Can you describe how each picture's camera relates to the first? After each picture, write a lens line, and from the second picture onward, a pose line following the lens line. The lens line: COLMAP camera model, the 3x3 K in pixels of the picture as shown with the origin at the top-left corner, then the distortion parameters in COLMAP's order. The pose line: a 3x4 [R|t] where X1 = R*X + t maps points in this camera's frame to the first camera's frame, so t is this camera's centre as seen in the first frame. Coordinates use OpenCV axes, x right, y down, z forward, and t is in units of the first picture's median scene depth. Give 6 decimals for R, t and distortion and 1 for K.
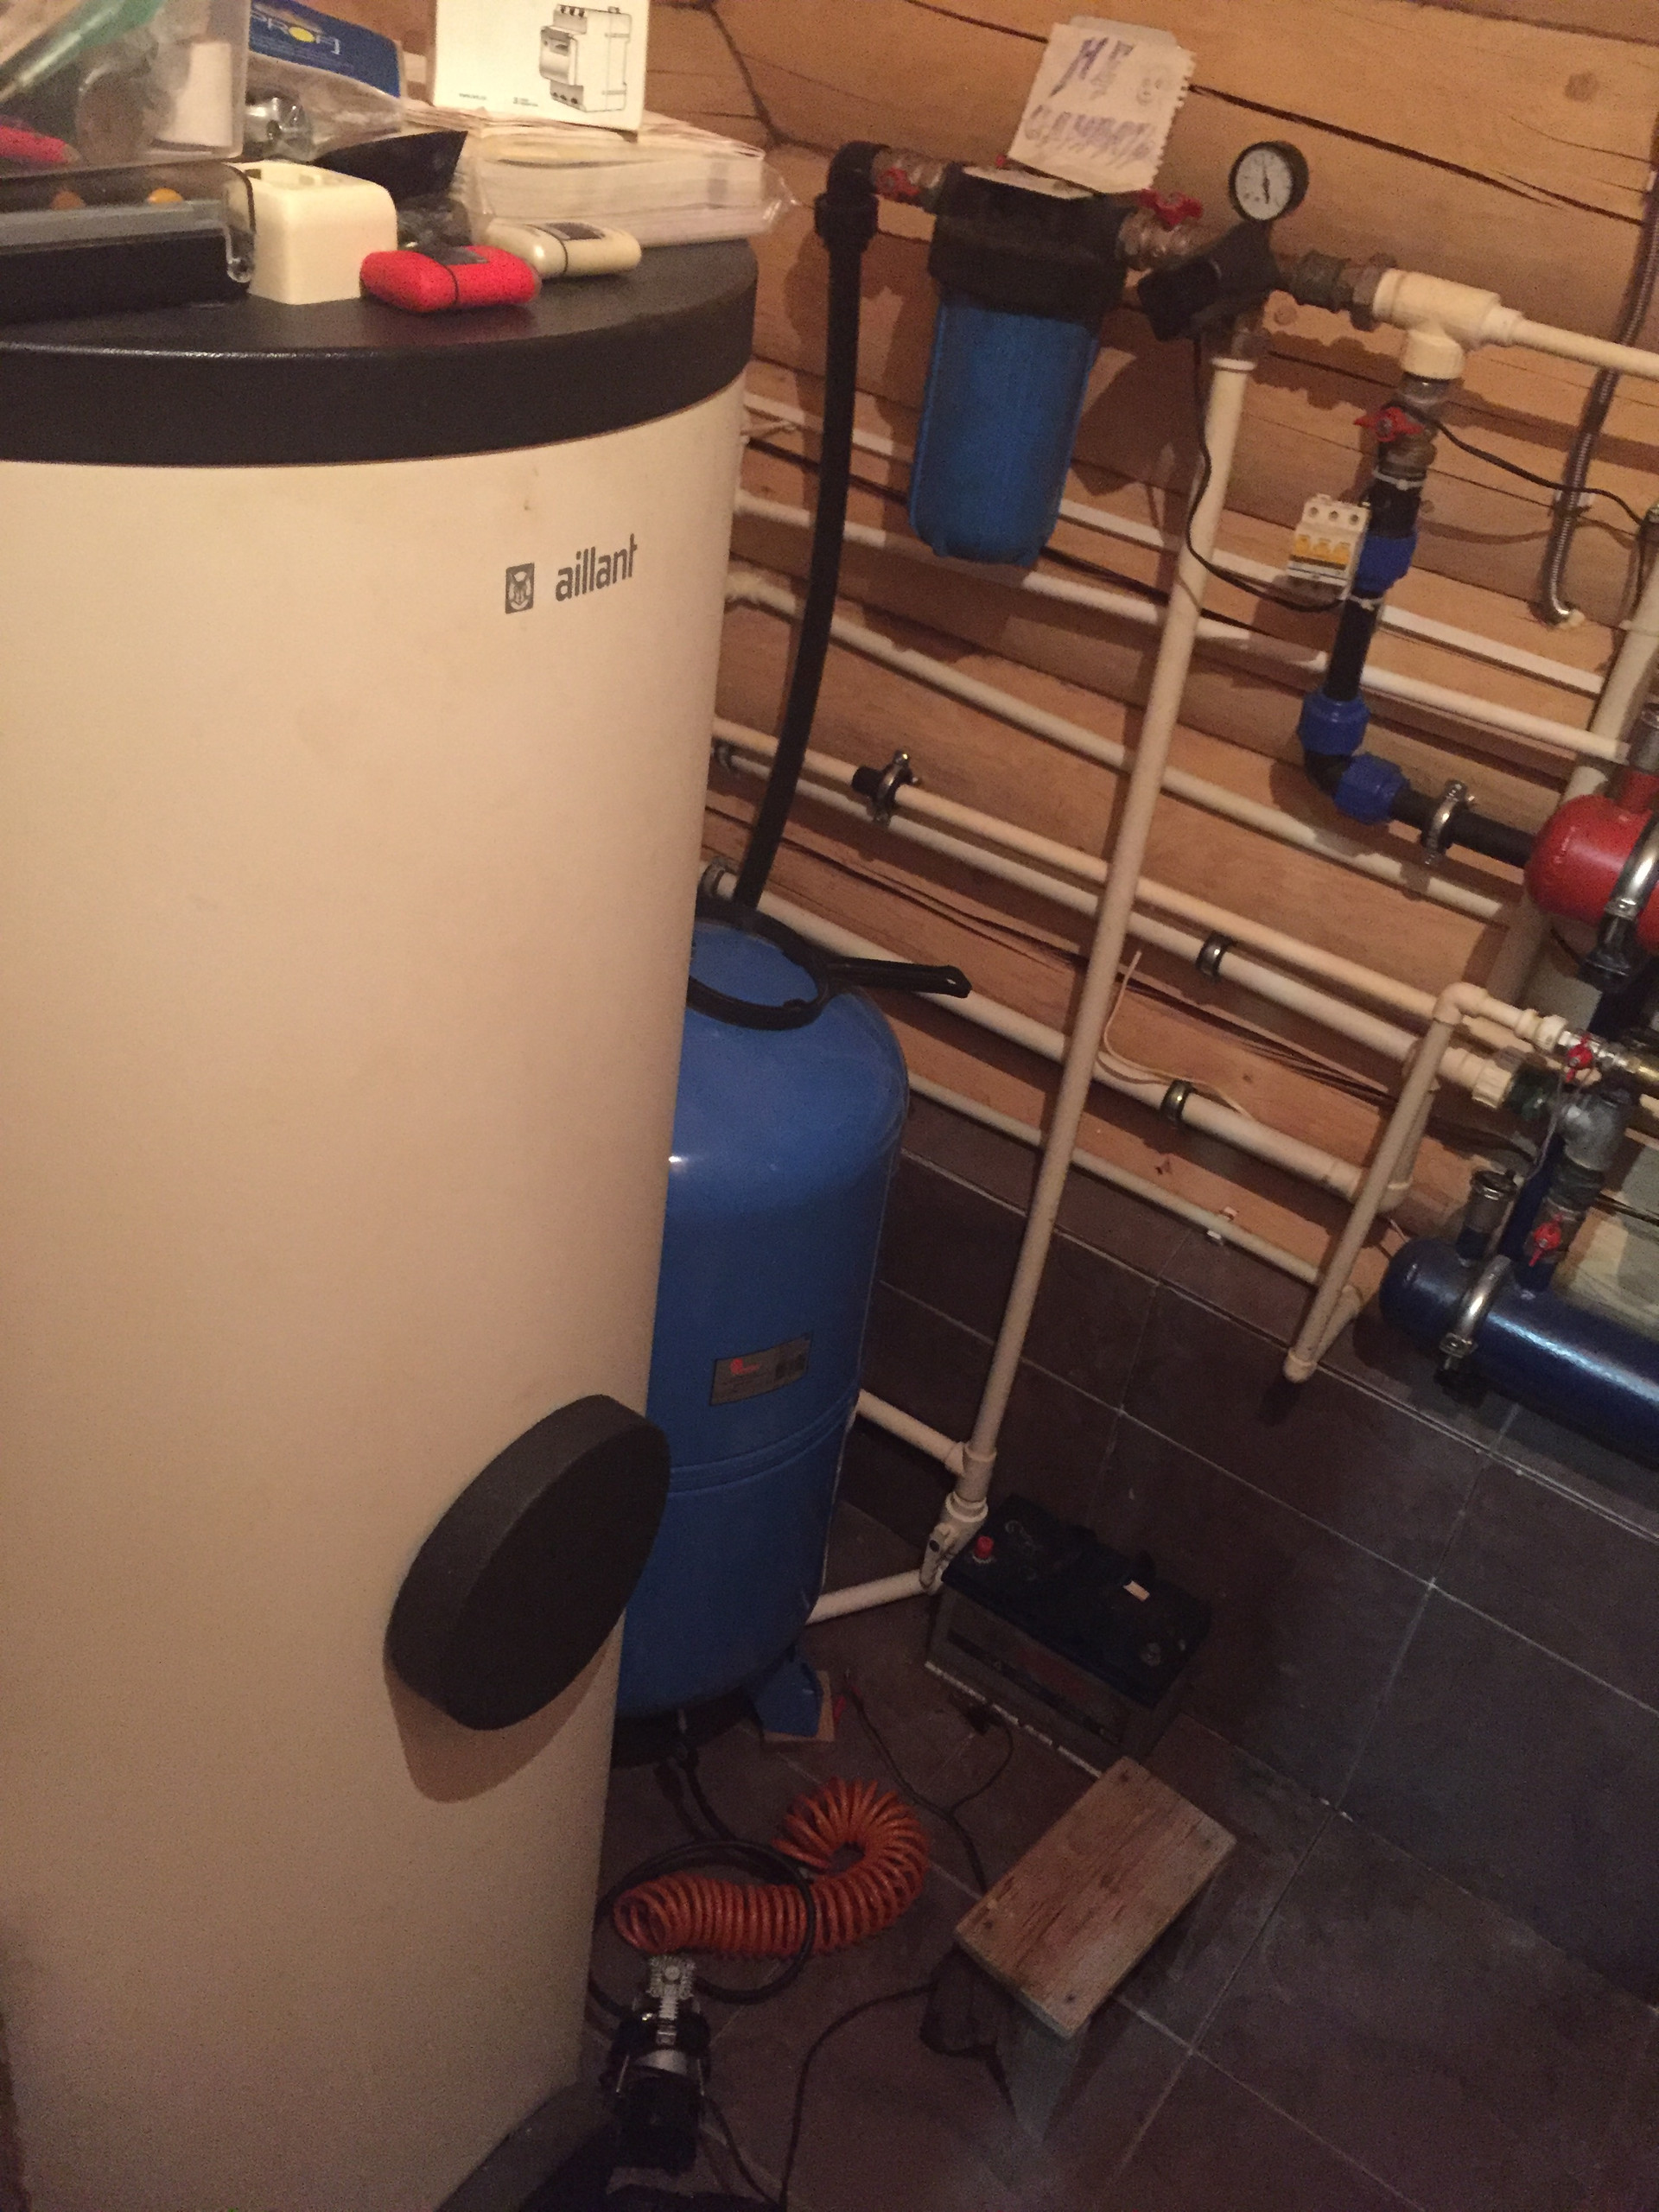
lens RADIAL K [[1874.2, 0, 829.5], [0, 1874.2, 1106.0], [0, 0, 1]] dist [0.072254, -0.102089]
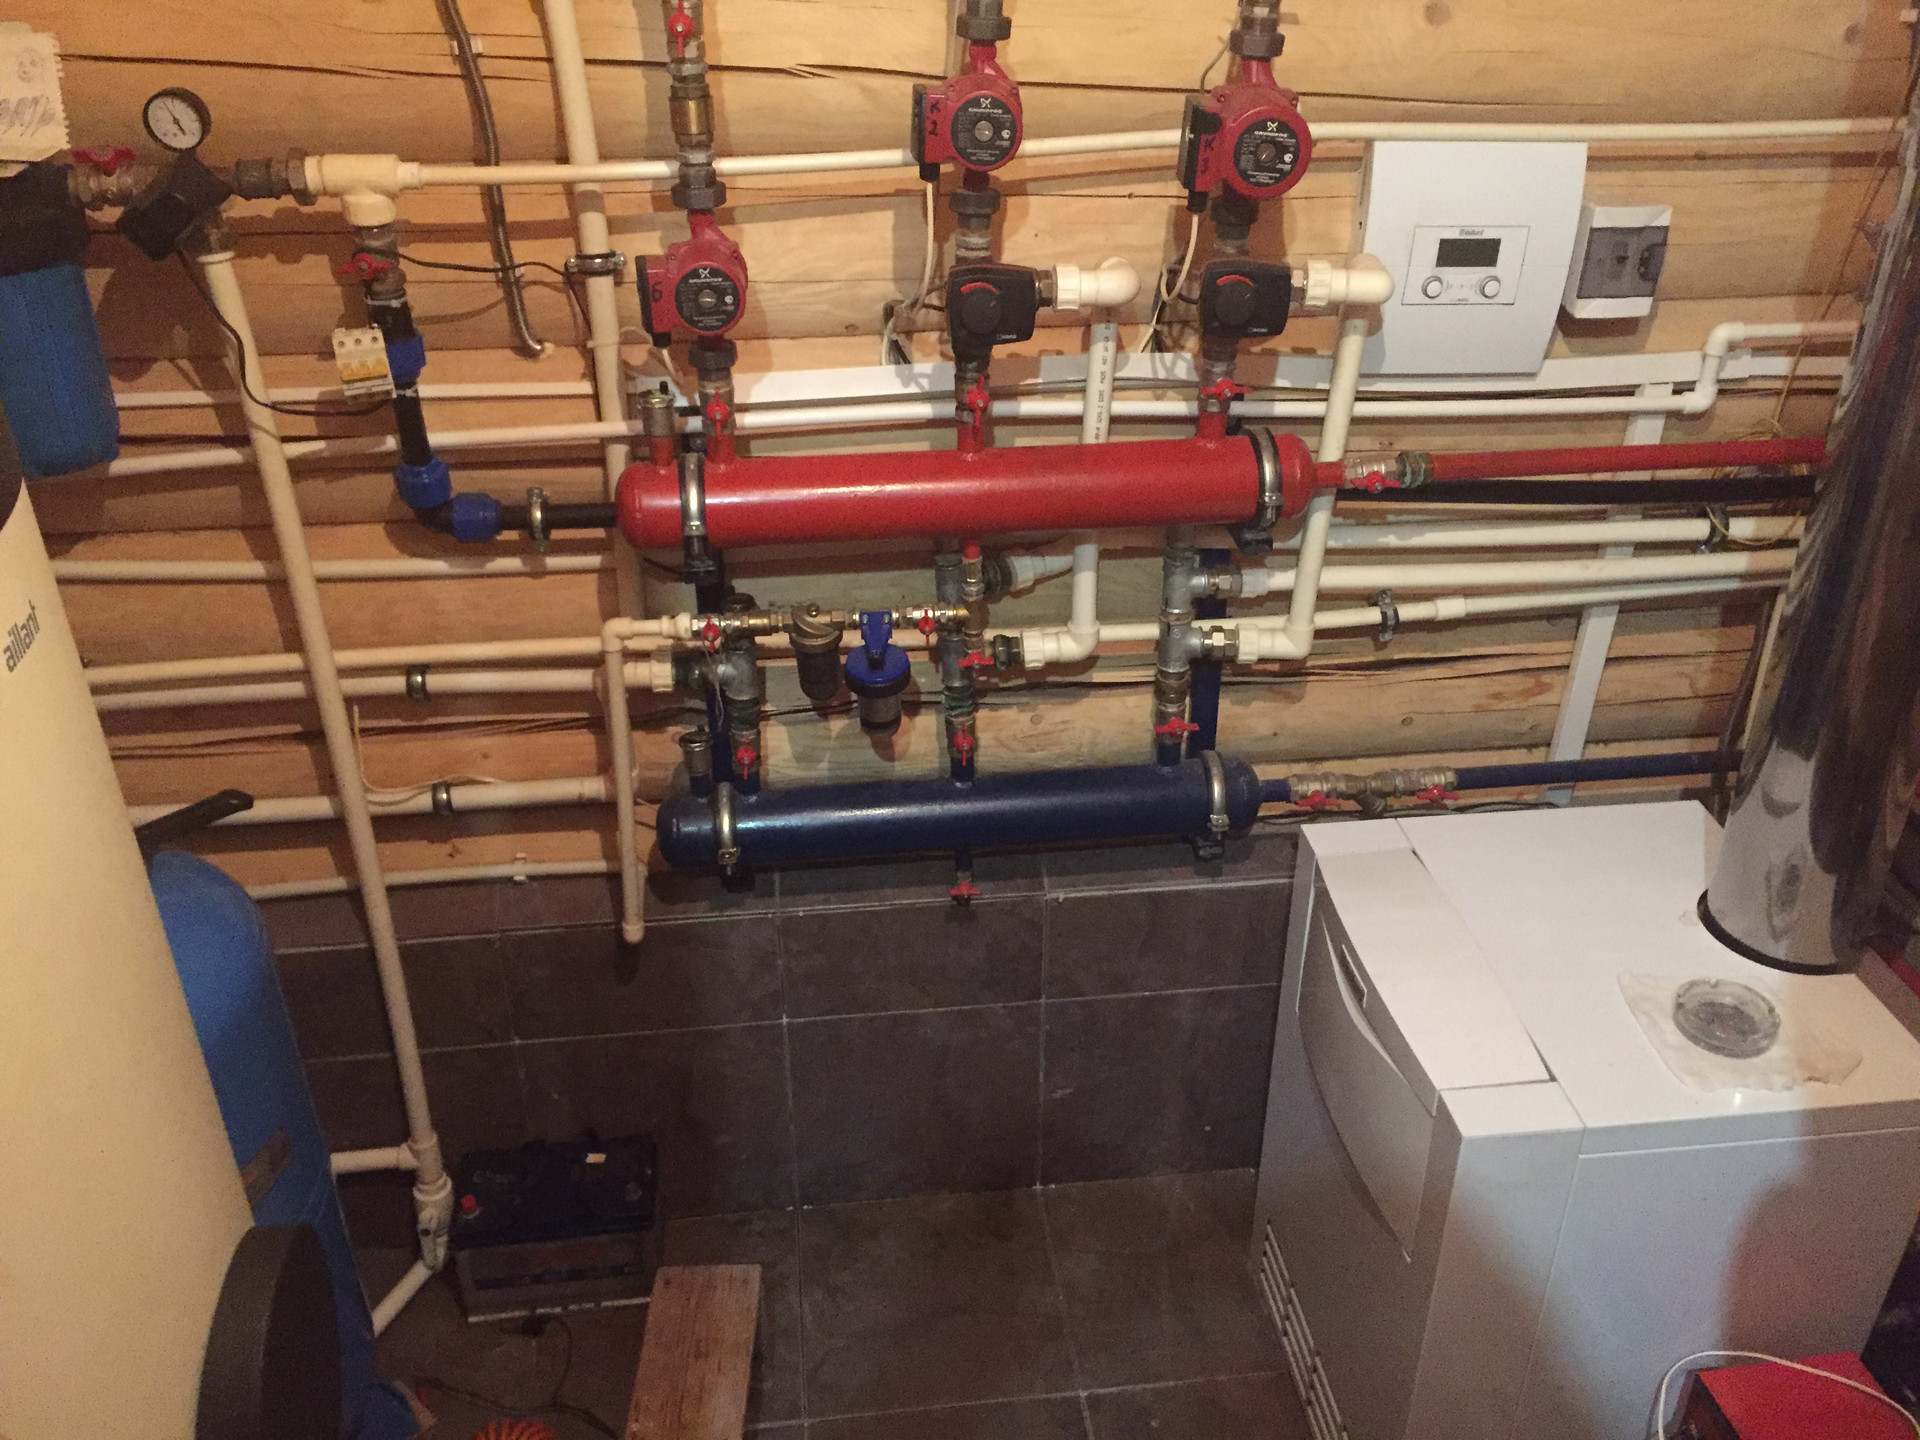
lens RADIAL K [[1637.5, 0, 960.0], [0, 1637.5, 720.0], [0, 0, 1]] dist [0.001941, -0.012126]
pose [[0.726217, -0.455981, 0.514481, -0.110858], [0.457459, 0.879158, 0.133465, -0.041059], [-0.513167, 0.138429, 0.847052, -0.104509]]
